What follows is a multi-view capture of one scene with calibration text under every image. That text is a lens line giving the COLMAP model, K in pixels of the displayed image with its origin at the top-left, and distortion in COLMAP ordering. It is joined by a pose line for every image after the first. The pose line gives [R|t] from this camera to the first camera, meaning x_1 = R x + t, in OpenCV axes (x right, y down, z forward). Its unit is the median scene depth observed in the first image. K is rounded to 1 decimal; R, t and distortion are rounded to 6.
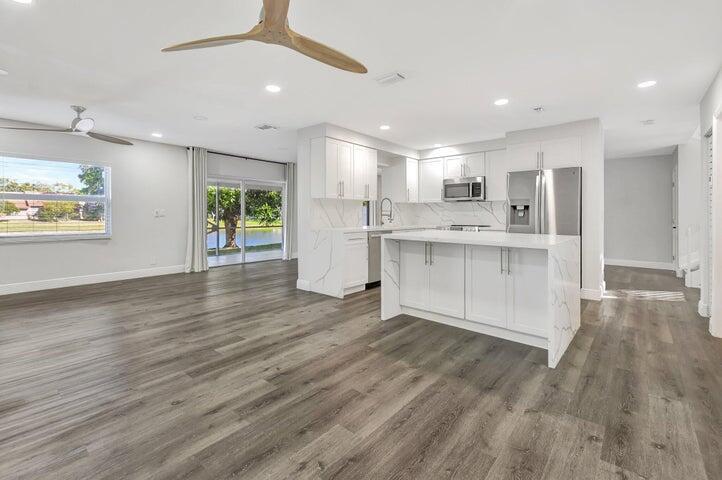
lens RADIAL K [[320.8, 0, 360.5], [0, 320.8, 219.1], [0, 0, 1]] dist [0.000532, 0.000013]
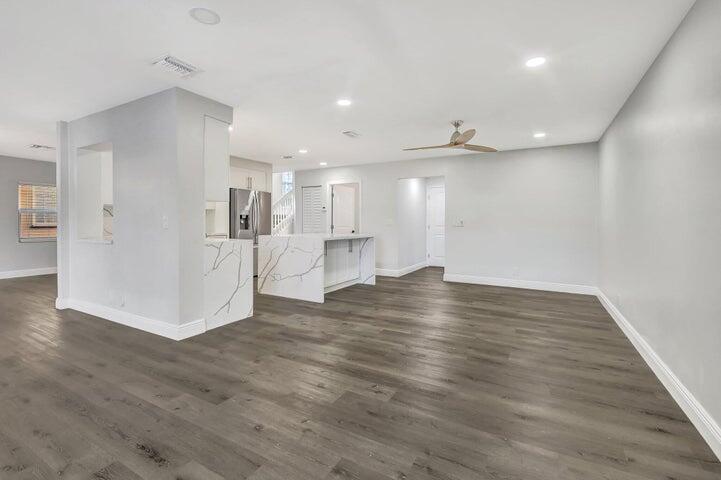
lens RADIAL K [[327.6, 0, 361.9], [0, 327.6, 223.4], [0, 0, 1]] dist [0.000006, -0.000201]
pose [[-0.211404, 0.002184, 0.977396, -1.294898], [0.016755, 0.999859, 0.001390, -0.009616], [-0.977255, 0.016671, -0.211410, 1.141746]]
